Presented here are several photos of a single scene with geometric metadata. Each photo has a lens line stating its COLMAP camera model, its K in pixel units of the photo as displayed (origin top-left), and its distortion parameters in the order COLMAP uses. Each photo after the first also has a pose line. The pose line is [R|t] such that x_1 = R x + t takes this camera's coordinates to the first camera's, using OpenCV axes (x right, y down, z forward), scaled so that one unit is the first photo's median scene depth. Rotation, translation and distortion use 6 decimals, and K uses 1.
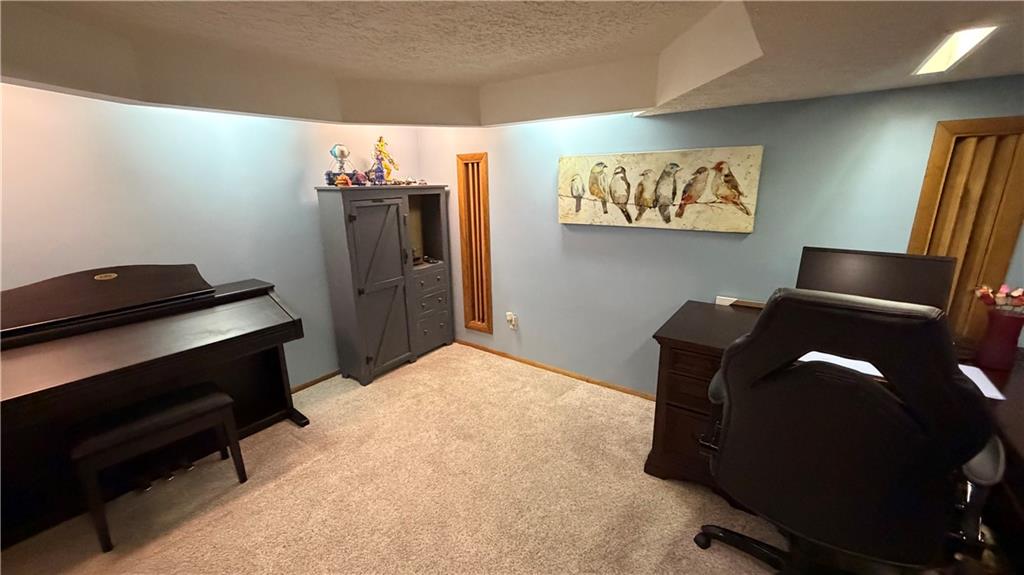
lens RADIAL K [[406.7, 0, 509.2], [0, 406.7, 290.0], [0, 0, 1]] dist [-0.003432, 0.000596]
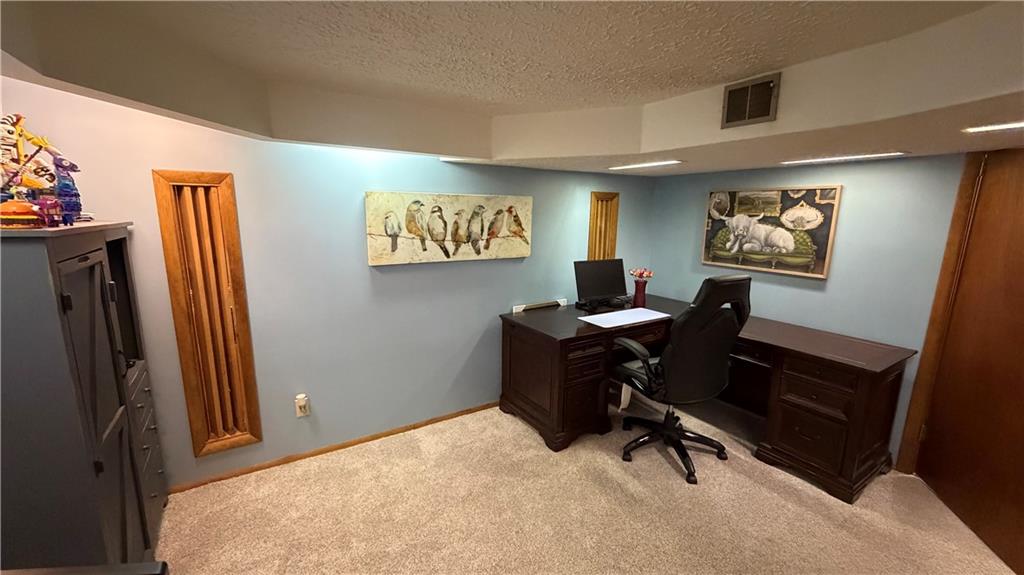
lens RADIAL K [[406.7, 0, 506.8], [0, 406.7, 289.4], [0, 0, 1]] dist [-0.003432, 0.000596]
pose [[0.380279, -0.152356, 0.912237, -0.645223], [0.220940, 0.972746, 0.070360, -0.128047], [-0.898095, 0.174793, 0.403576, 0.454408]]
